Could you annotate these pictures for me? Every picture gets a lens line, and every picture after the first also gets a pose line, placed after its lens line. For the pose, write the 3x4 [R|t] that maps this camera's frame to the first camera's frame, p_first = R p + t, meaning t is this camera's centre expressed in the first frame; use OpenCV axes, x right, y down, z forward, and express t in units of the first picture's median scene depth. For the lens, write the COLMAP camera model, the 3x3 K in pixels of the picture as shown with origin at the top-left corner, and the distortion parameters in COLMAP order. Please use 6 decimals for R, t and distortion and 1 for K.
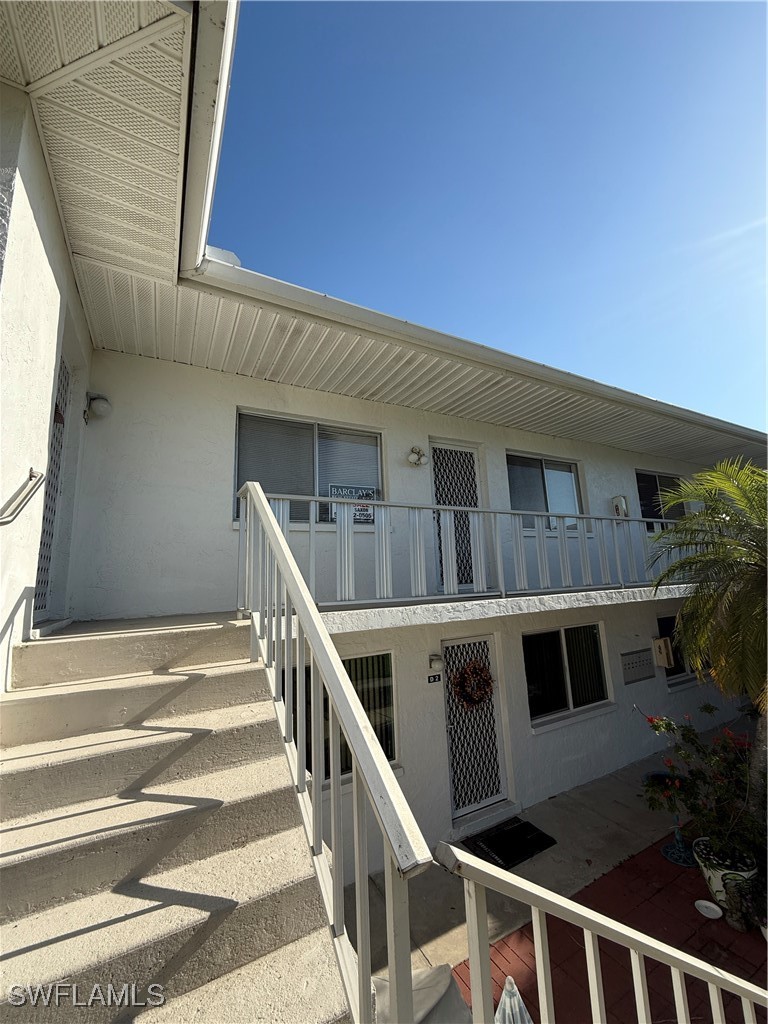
lens RADIAL K [[407.9, 0, 382.7], [0, 407.9, 510.6], [0, 0, 1]] dist [-0.004070, 0.000912]
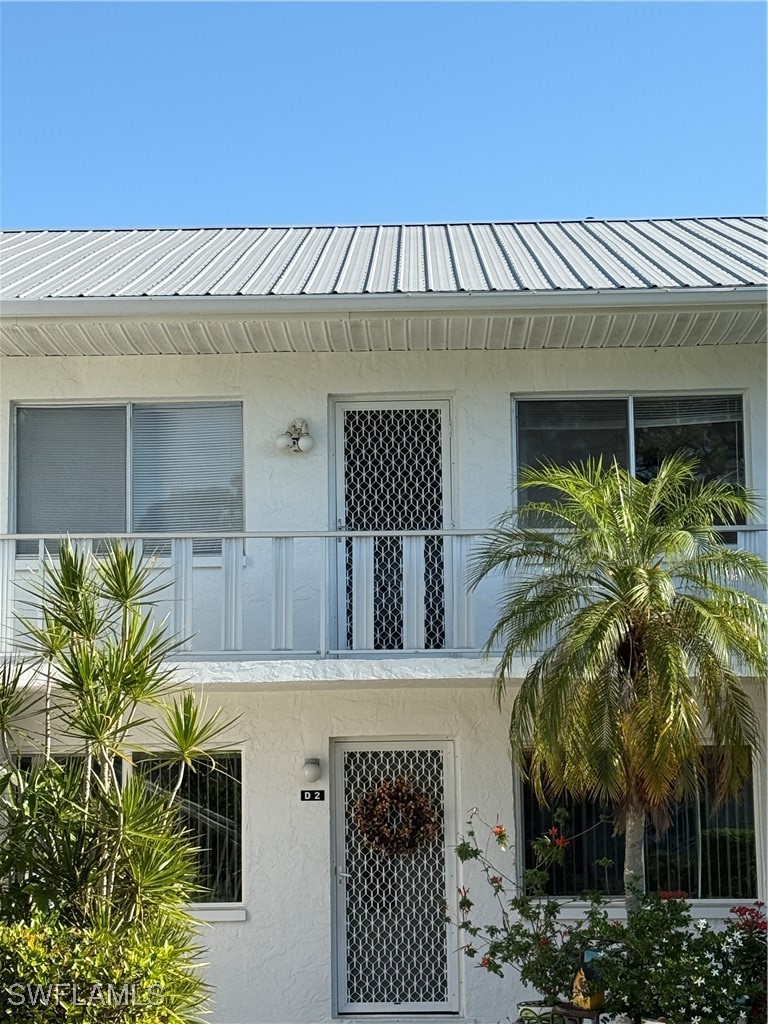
lens RADIAL K [[2239.4, 0, 384.1], [0, 2239.4, 513.8], [0, 0, 1]] dist [-0.017940, 0.000000]
pose [[0.870406, -0.032868, -0.491236, 1.829602], [0.058899, 0.997555, 0.037615, -0.138273], [0.488799, -0.061673, 0.870214, -1.824997]]
